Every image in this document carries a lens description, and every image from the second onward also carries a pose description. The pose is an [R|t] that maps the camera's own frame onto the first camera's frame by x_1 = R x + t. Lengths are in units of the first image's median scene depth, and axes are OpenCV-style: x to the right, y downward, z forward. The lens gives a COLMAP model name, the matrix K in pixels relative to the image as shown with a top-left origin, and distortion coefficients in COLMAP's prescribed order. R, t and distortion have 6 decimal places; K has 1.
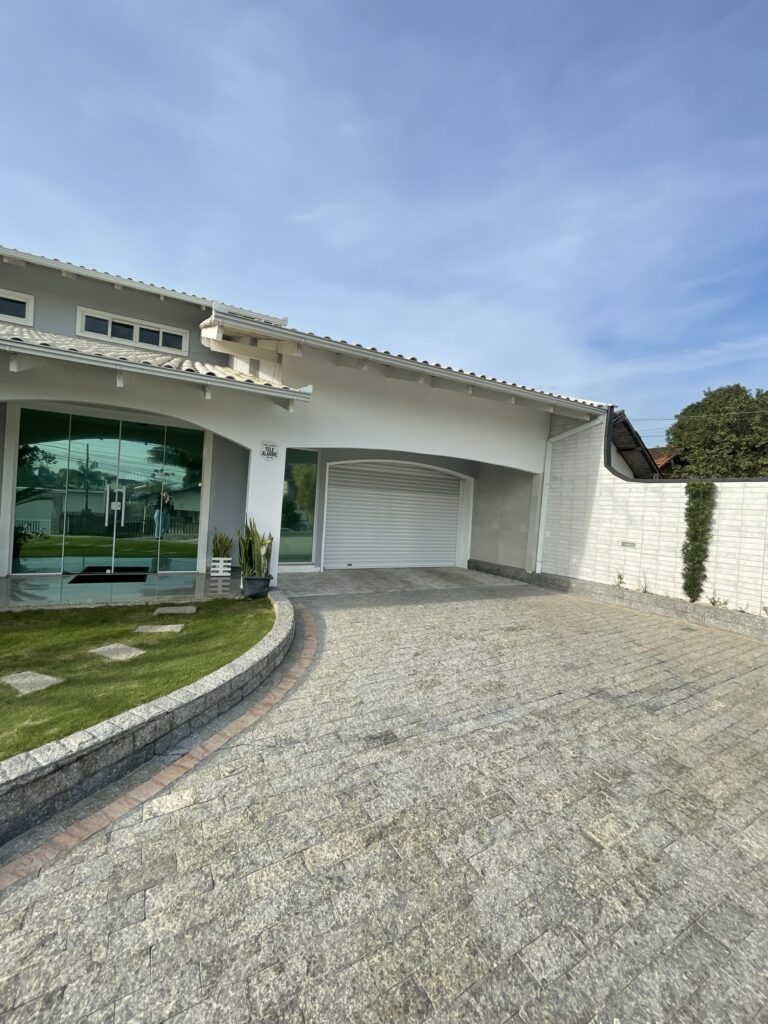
lens RADIAL K [[416.5, 0, 383.7], [0, 416.5, 515.0], [0, 0, 1]] dist [0.003719, -0.002101]
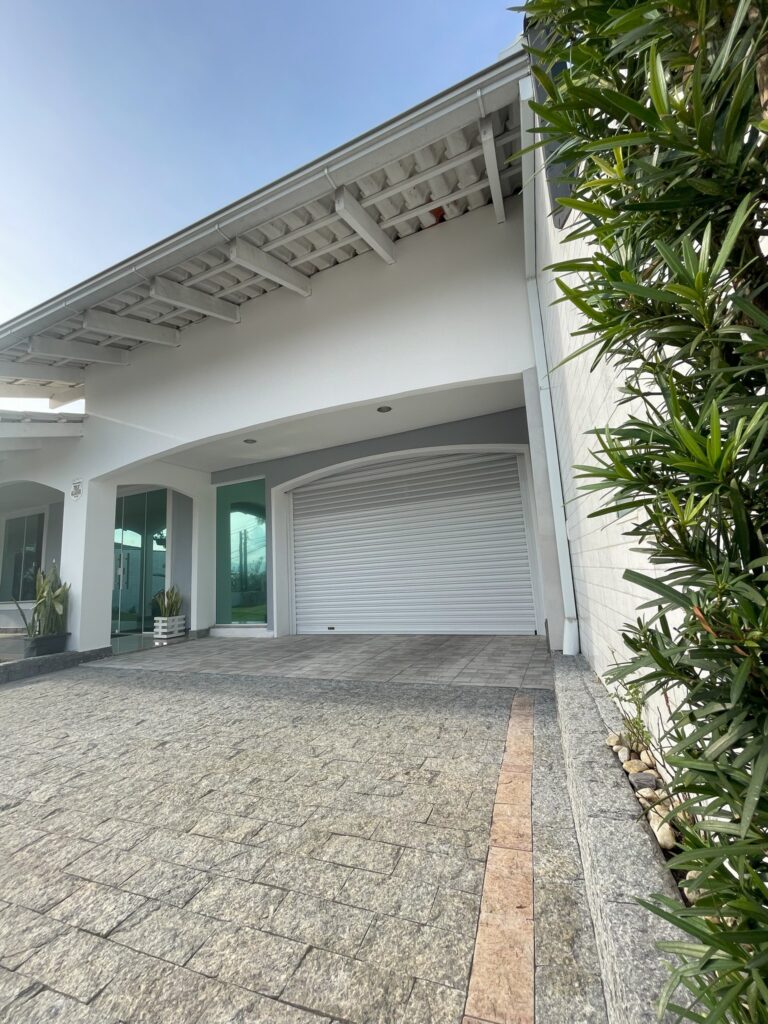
lens RADIAL K [[416.5, 0, 381.6], [0, 416.5, 509.6], [0, 0, 1]] dist [0.003719, -0.002101]
pose [[0.609041, -0.213714, -0.763803, 0.556602], [0.078341, 0.974514, -0.210204, 0.087797], [0.789260, 0.068186, 0.610262, 0.695990]]
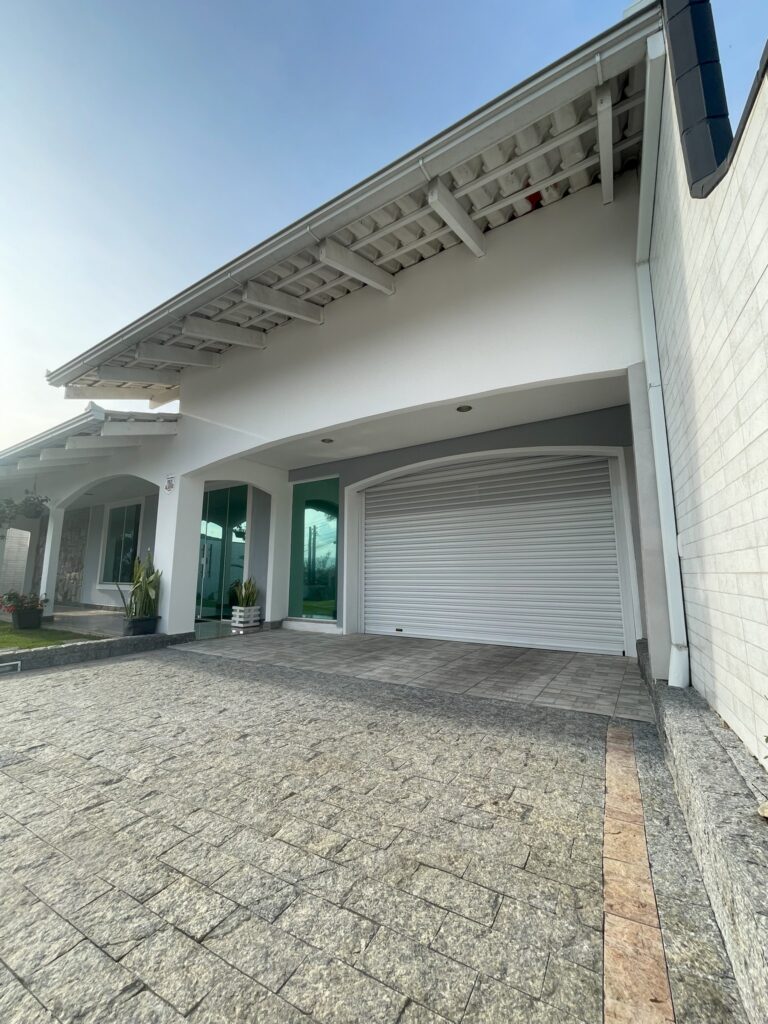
lens RADIAL K [[416.5, 0, 383.0], [0, 416.5, 510.6], [0, 0, 1]] dist [0.003719, -0.002101]
pose [[0.493795, -0.191489, -0.848233, 0.541198], [0.012662, 0.976933, -0.213172, 0.081619], [0.869486, 0.094523, 0.484829, 0.690801]]
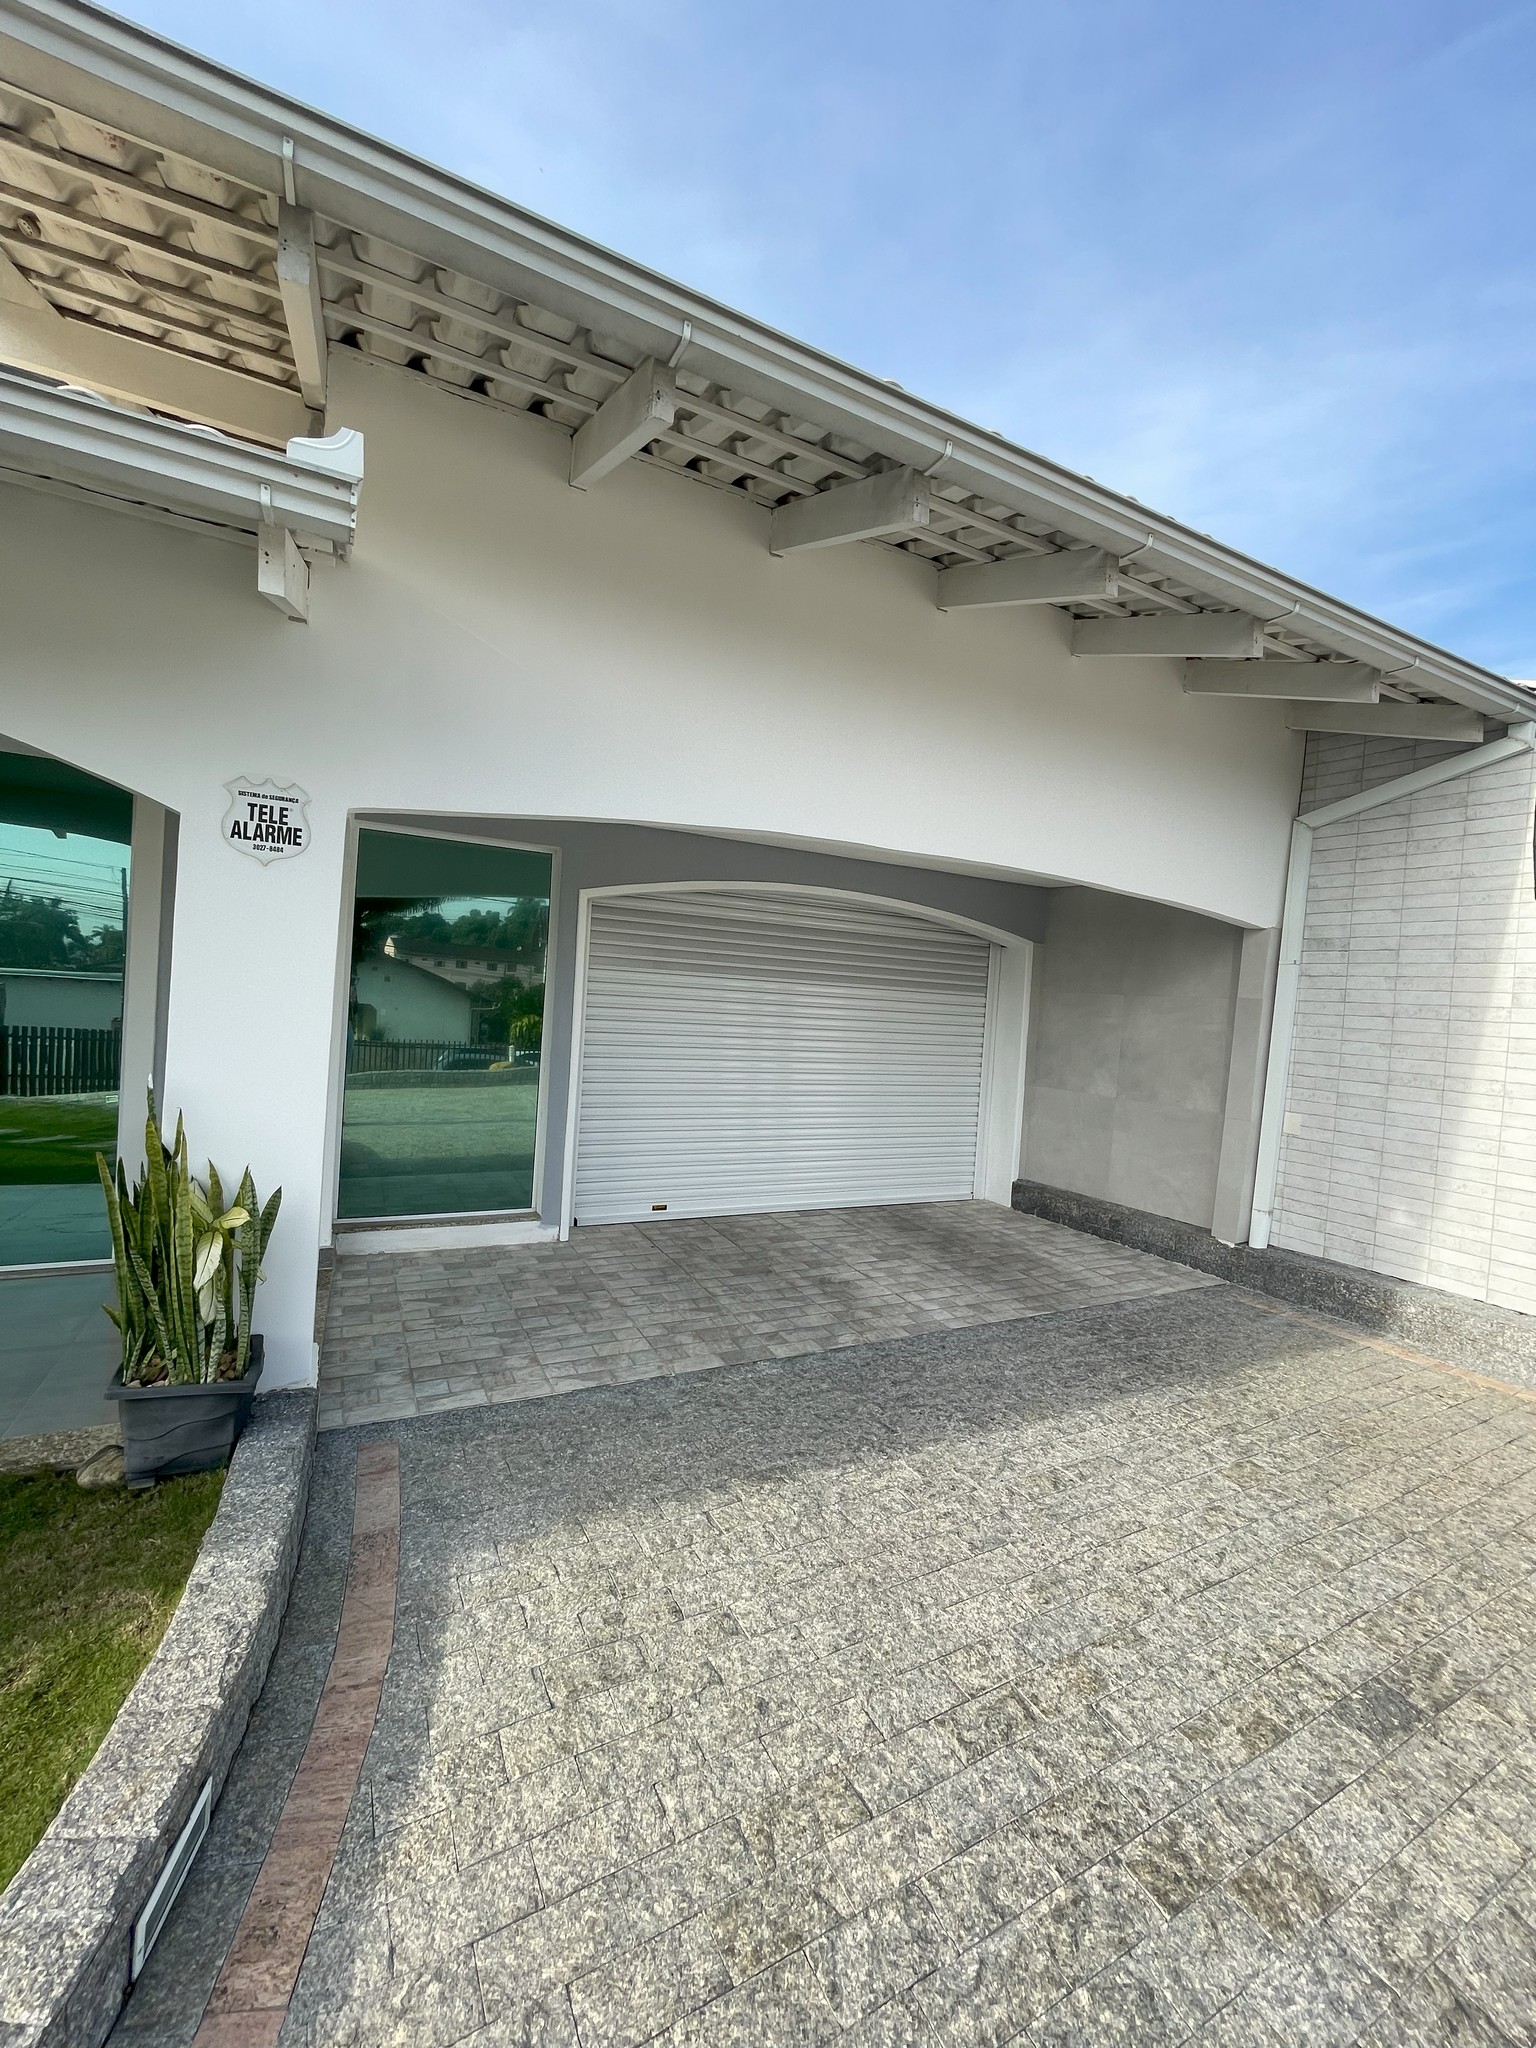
lens RADIAL K [[833.0, 0, 770.9], [0, 833.0, 1017.8], [0, 0, 1]] dist [0.003719, -0.002101]
pose [[0.999966, 0.005921, -0.005692, 0.008410], [-0.005901, 0.999976, 0.003590, -0.033077], [0.005713, -0.003557, 0.999977, 0.380663]]
